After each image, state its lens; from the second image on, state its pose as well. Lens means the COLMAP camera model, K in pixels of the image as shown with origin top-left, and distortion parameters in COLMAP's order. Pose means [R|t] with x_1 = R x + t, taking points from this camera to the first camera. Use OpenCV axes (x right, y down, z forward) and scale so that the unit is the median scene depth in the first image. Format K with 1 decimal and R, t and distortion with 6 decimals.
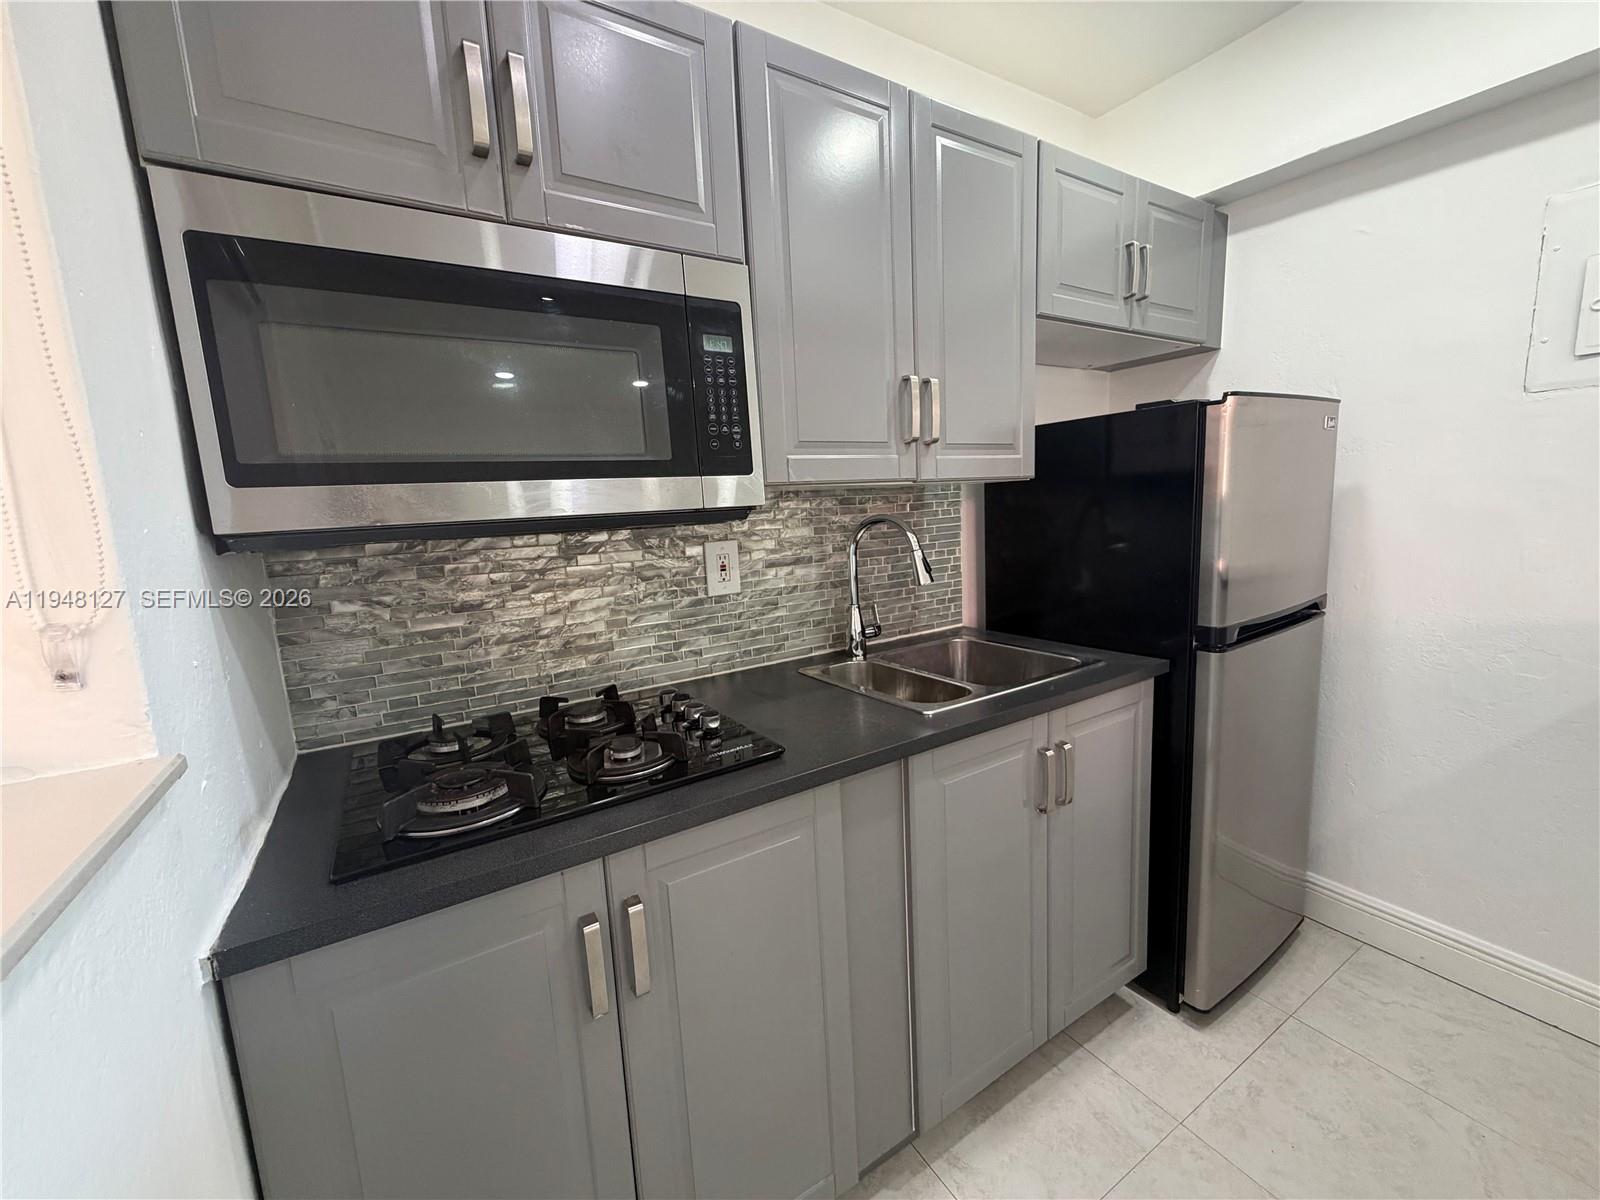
lens RADIAL K [[634.1, 0, 800.0], [0, 634.1, 600.0], [0, 0, 1]] dist [-0.000839, 0.000450]
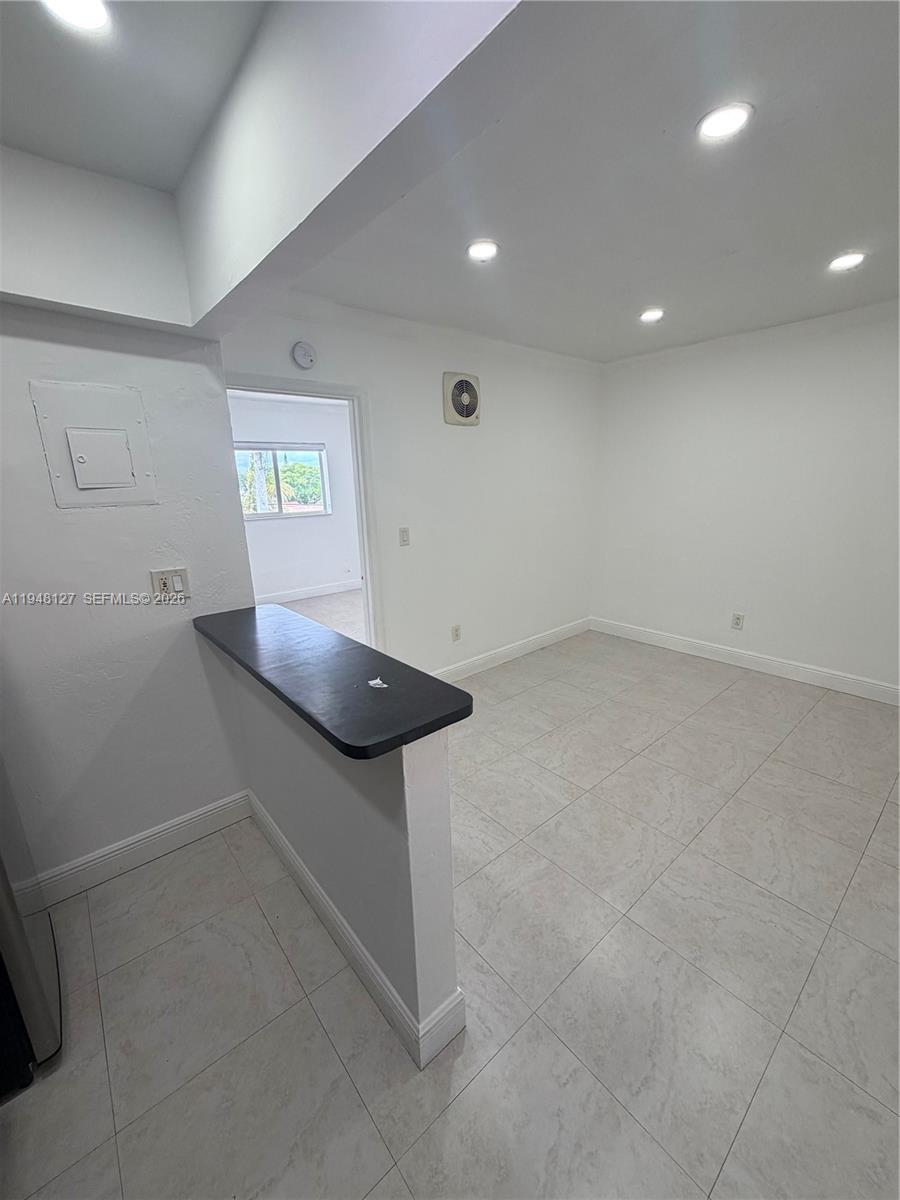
lens RADIAL K [[475.6, 0, 450.0], [0, 475.6, 600.0], [0, 0, 1]] dist [-0.000839, 0.000450]
pose [[-0.149758, -0.197834, 0.968728, -0.151363], [0.182886, 0.957327, 0.223779, -0.207601], [-0.971661, 0.210679, -0.107186, 0.266585]]
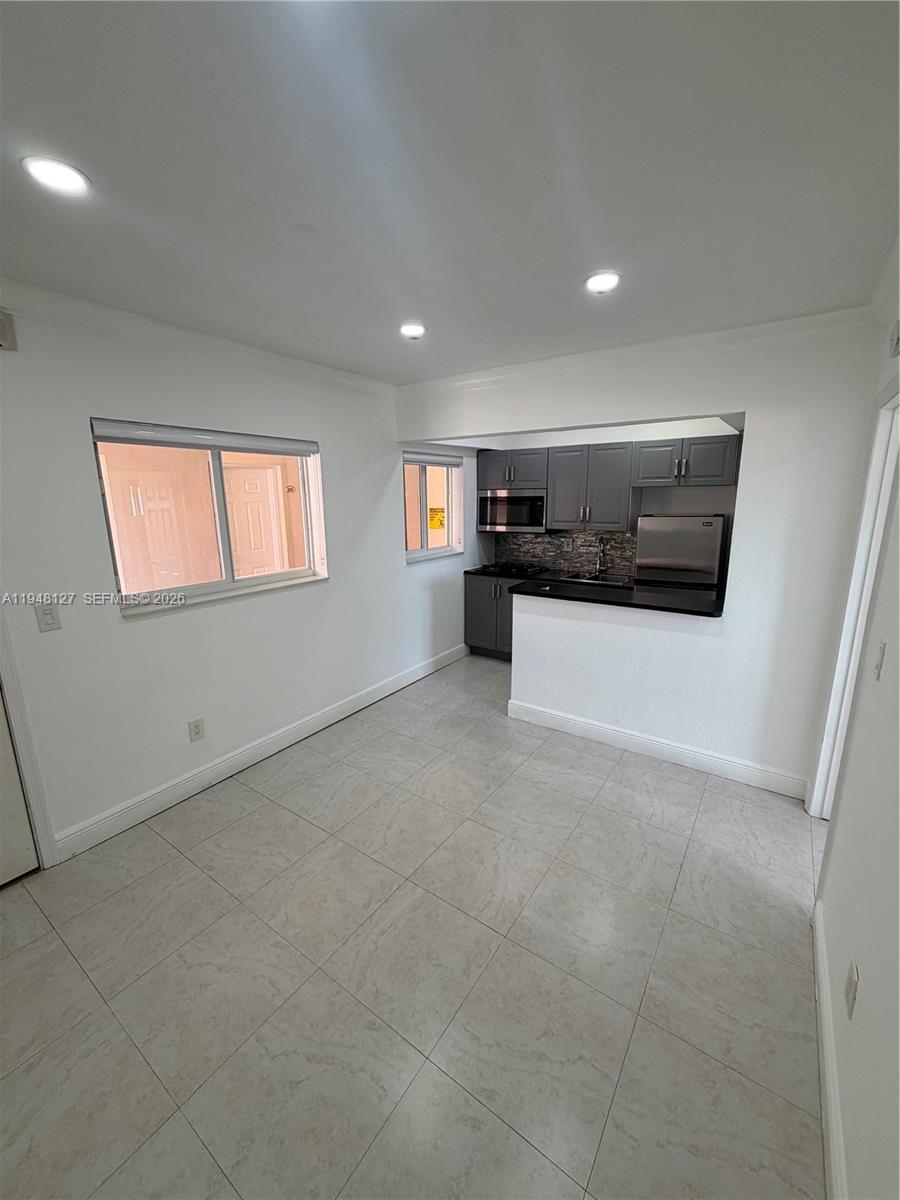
lens RADIAL K [[476.1, 0, 450.0], [0, 476.1, 600.0], [0, 0, 1]] dist [0.001604, 0.000500]
pose [[0.402648, 0.238630, -0.883703, 2.706195], [-0.147243, 0.969734, 0.194772, -0.216115], [0.903435, 0.051694, 0.425598, -1.140172]]
